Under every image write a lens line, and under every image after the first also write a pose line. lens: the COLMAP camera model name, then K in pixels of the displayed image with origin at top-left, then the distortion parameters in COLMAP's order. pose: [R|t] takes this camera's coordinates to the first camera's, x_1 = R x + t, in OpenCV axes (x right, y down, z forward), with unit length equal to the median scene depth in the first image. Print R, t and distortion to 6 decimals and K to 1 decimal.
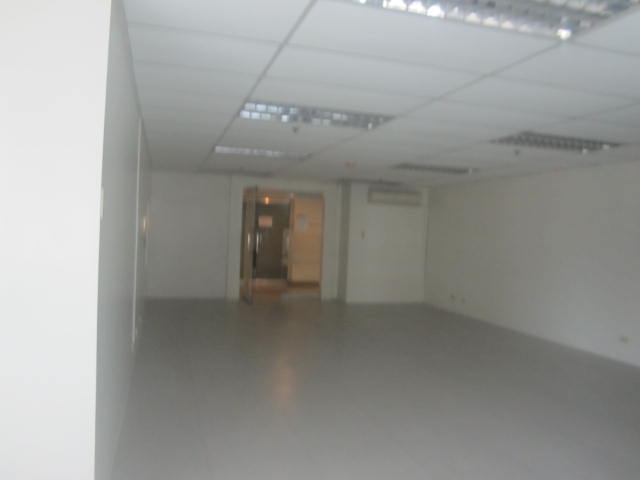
lens RADIAL K [[533.9, 0, 318.0], [0, 533.9, 240.3], [0, 0, 1]] dist [-0.059481, 0.014737]
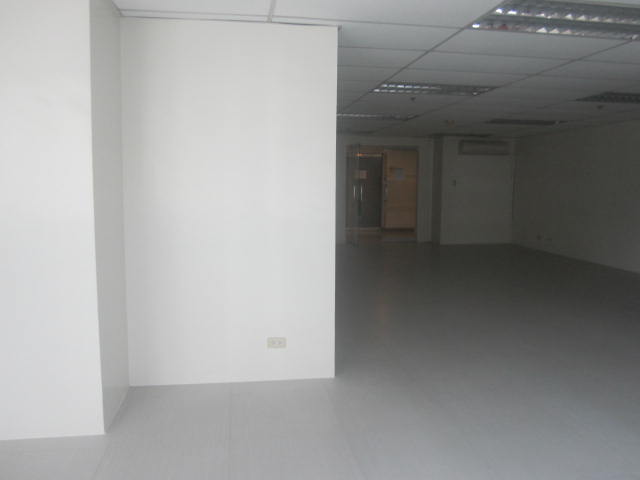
lens RADIAL K [[533.9, 0, 318.0], [0, 533.9, 240.3], [0, 0, 1]] dist [-0.059481, 0.014737]
pose [[0.990348, -0.024648, -0.136392, -0.051807], [0.036531, 0.995684, 0.085318, 0.003213], [0.133701, -0.089477, 0.986974, -0.143880]]
